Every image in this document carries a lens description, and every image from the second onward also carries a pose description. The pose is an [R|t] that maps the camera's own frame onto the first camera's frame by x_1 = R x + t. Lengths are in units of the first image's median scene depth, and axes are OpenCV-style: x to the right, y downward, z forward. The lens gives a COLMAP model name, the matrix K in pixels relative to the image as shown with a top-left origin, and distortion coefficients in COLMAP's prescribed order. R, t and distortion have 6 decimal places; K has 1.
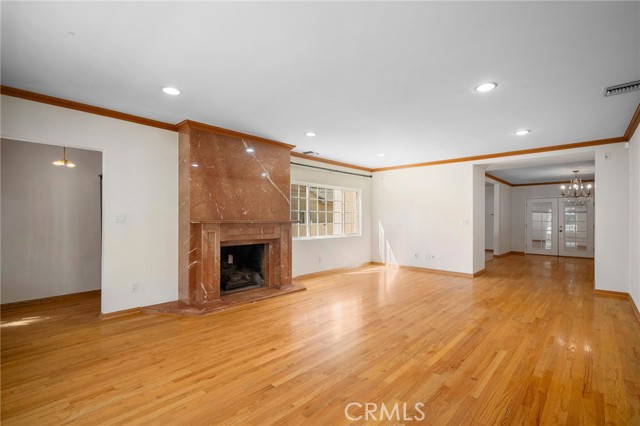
lens RADIAL K [[301.2, 0, 319.9], [0, 301.2, 217.9], [0, 0, 1]] dist [0.001165, 0.000132]
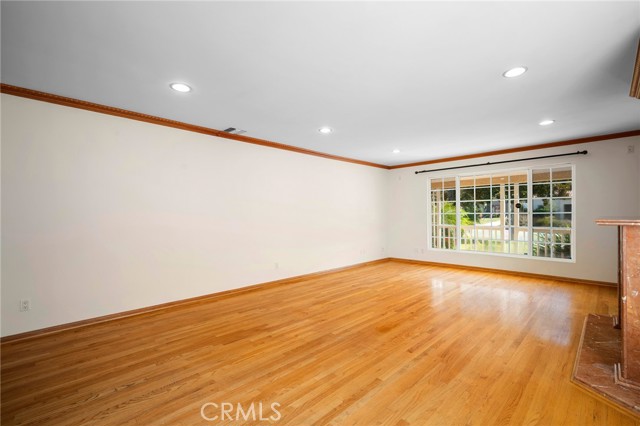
lens RADIAL K [[280.8, 0, 320.0], [0, 280.8, 213.0], [0, 0, 1]] dist [-0.000087, -0.000002]
pose [[-0.998285, 0.004353, 0.058384, 0.298701], [0.003893, 0.999960, -0.007999, 0.001403], [-0.058416, -0.007758, -0.998262, 1.464625]]
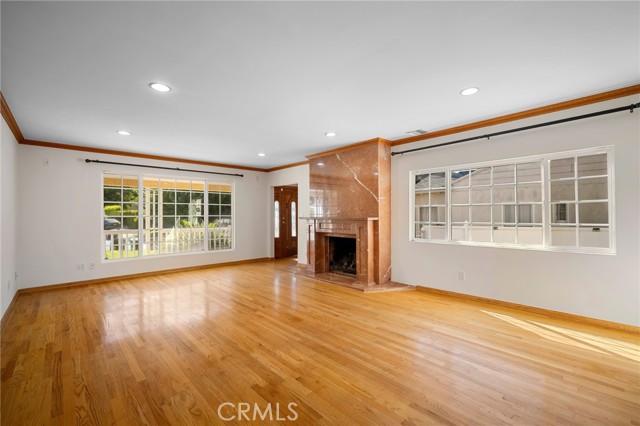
lens RADIAL K [[280.8, 0, 320.0], [0, 280.8, 213.0], [0, 0, 1]] dist [-0.000087, -0.000002]
pose [[-0.079065, -0.010723, -0.996812, 0.864847], [0.009132, 0.999892, -0.011480, 0.002102], [0.996828, -0.010010, -0.078959, 0.961419]]
